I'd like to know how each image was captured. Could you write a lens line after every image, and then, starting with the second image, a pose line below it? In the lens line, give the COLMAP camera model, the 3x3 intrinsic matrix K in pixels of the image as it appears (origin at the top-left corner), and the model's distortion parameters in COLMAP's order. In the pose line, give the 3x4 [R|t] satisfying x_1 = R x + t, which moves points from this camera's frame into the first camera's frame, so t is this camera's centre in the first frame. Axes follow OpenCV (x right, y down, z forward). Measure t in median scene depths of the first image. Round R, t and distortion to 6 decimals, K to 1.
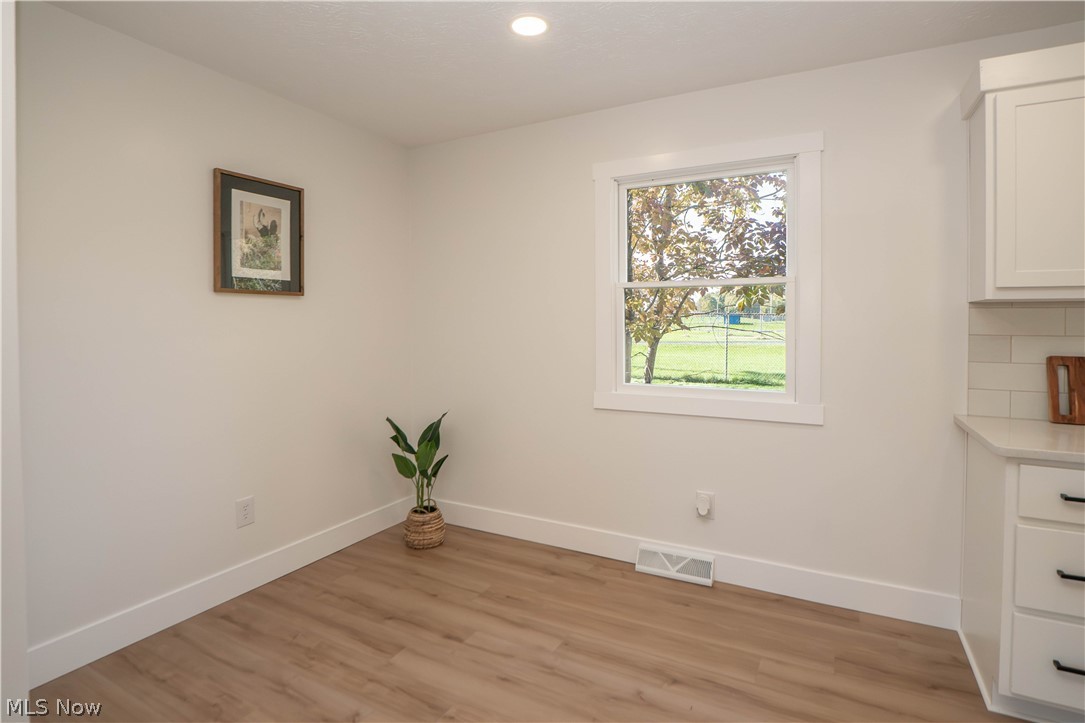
lens RADIAL K [[538.2, 0, 544.3], [0, 538.2, 333.1], [0, 0, 1]] dist [-0.039138, 0.000757]
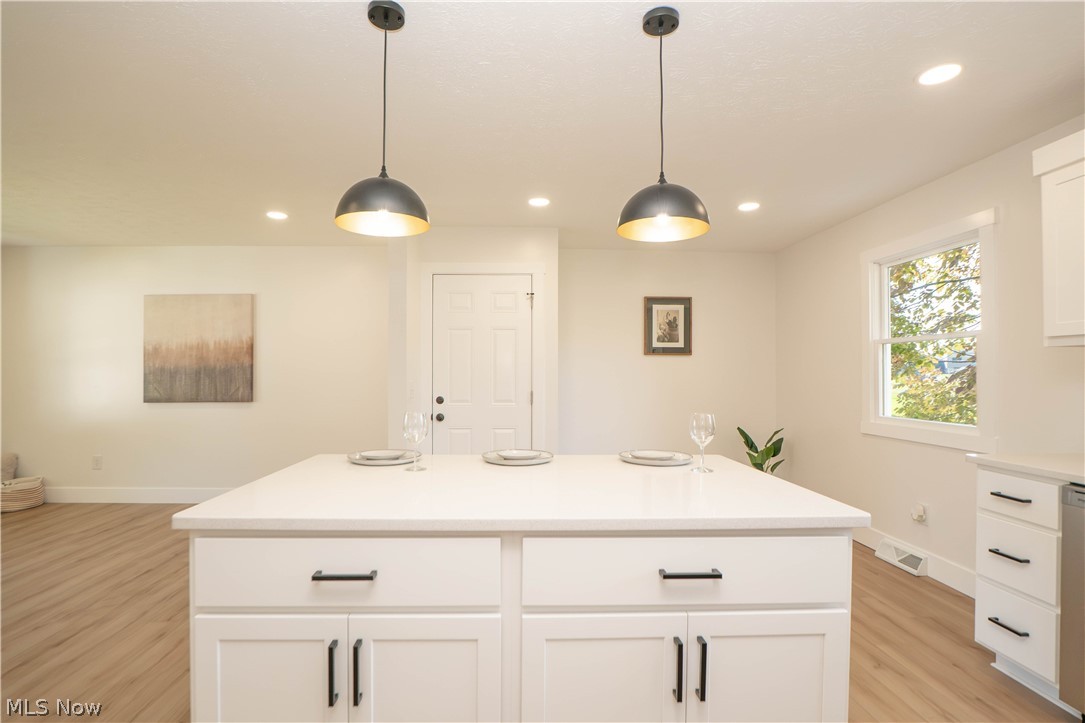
lens RADIAL K [[510.0, 0, 540.9], [0, 510.0, 377.0], [0, 0, 1]] dist [-0.002448, -0.000417]
pose [[0.532607, 0.010538, -0.846297, 0.838841], [-0.024275, 0.999701, -0.002829, 0.025397], [0.846014, 0.022050, 0.532704, -0.409664]]
